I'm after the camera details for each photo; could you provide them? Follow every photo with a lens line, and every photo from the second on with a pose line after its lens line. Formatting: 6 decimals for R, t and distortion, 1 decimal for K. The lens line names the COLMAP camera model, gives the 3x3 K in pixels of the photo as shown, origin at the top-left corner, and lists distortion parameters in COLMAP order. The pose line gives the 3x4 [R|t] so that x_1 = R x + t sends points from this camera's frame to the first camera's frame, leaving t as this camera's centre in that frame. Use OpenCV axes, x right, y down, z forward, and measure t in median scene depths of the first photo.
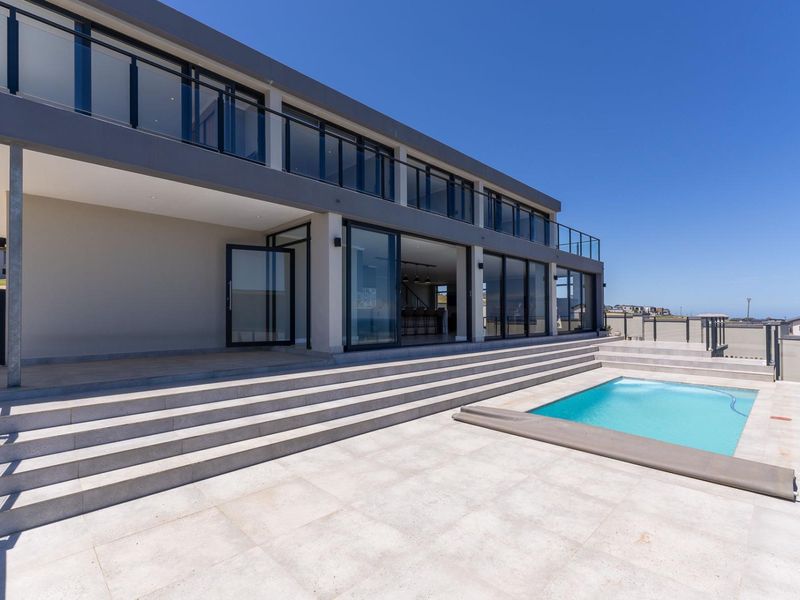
lens RADIAL K [[385.8, 0, 396.2], [0, 385.8, 307.8], [0, 0, 1]] dist [-0.002843, 0.000430]
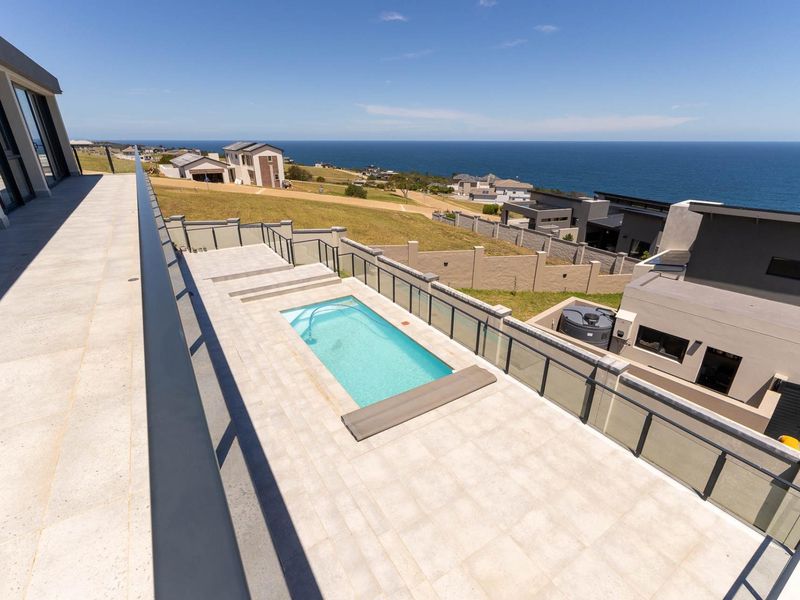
lens RADIAL K [[385.8, 0, 400.0], [0, 385.8, 299.5], [0, 0, 1]] dist [-0.002843, 0.000430]
pose [[0.202014, -0.378621, 0.903237, -1.215341], [-0.020624, 0.920402, 0.390429, -0.968203], [-0.979165, -0.097500, 0.178126, 1.110366]]
